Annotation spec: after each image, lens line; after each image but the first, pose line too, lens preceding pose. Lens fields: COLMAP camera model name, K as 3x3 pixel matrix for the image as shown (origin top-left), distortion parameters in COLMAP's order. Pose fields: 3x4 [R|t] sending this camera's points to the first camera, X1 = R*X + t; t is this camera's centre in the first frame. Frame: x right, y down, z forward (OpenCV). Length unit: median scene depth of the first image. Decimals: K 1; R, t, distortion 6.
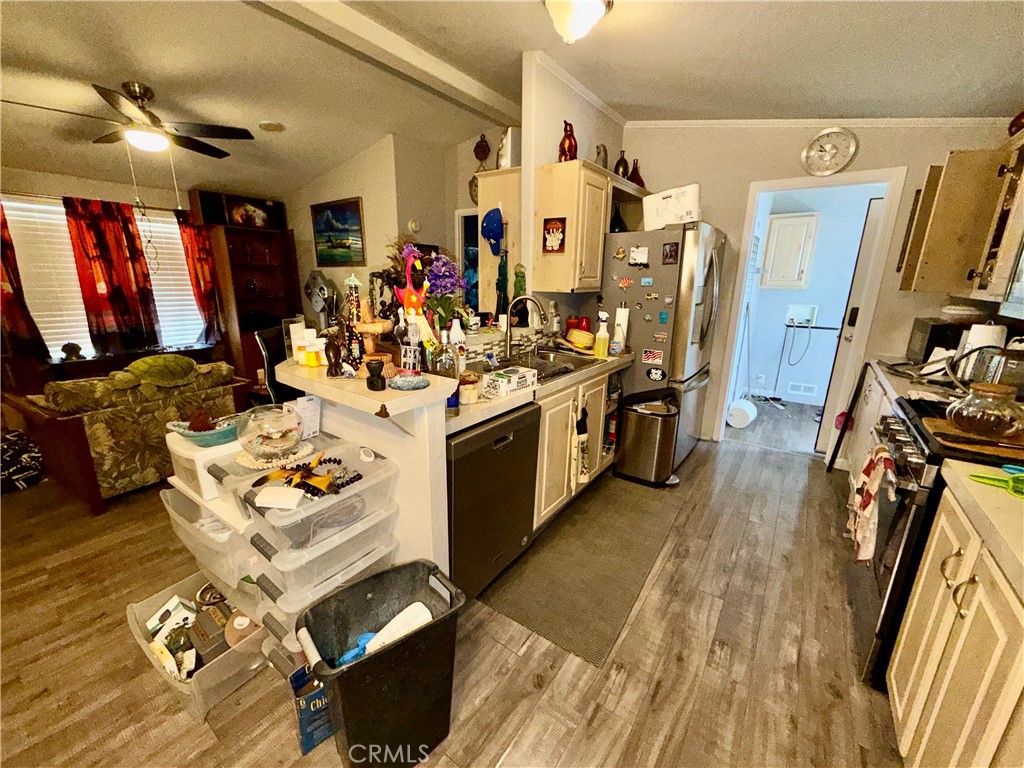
lens RADIAL K [[405.4, 0, 509.9], [0, 405.4, 382.5], [0, 0, 1]] dist [-0.003779, 0.000117]
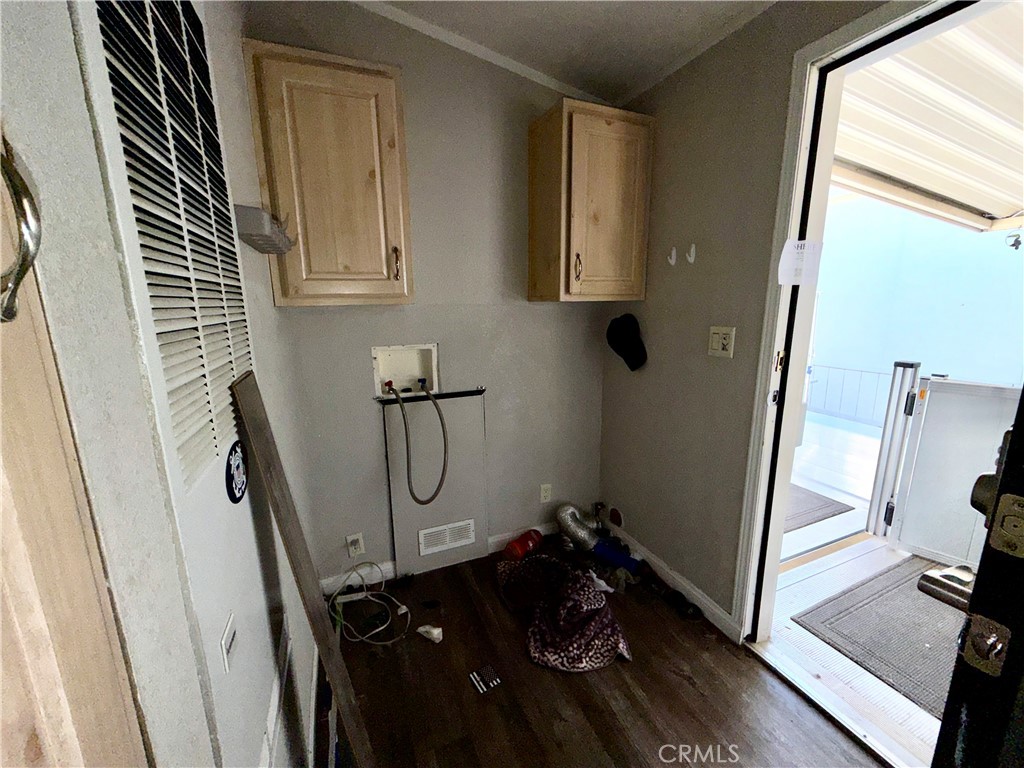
lens RADIAL K [[405.4, 0, 509.9], [0, 405.4, 382.5], [0, 0, 1]] dist [-0.003779, 0.000117]
pose [[0.516222, -0.184602, 0.836324, 0.849334], [0.230707, 0.970371, 0.071786, -0.311023], [-0.824796, 0.155888, 0.543516, 1.359637]]
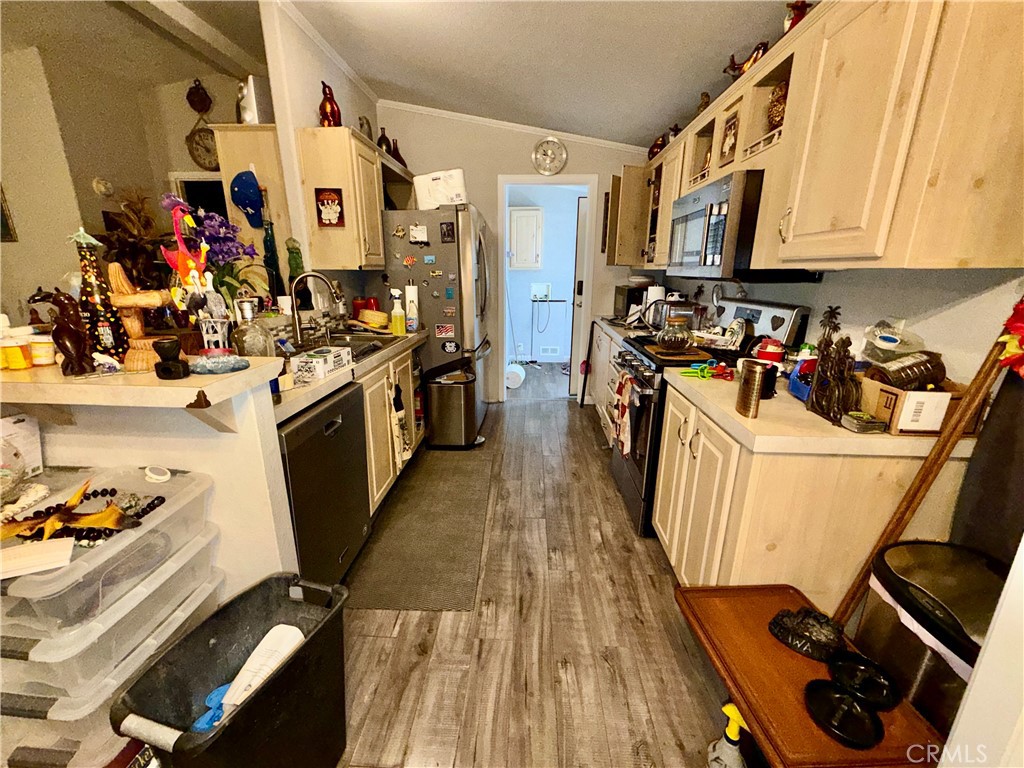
lens RADIAL K [[405.4, 0, 509.9], [0, 405.4, 382.5], [0, 0, 1]] dist [-0.003779, 0.000117]
pose [[0.837654, -0.154231, 0.523974, -0.096229], [0.142960, 0.987772, 0.062205, 0.032810], [-0.527161, 0.022801, 0.849460, 0.012119]]
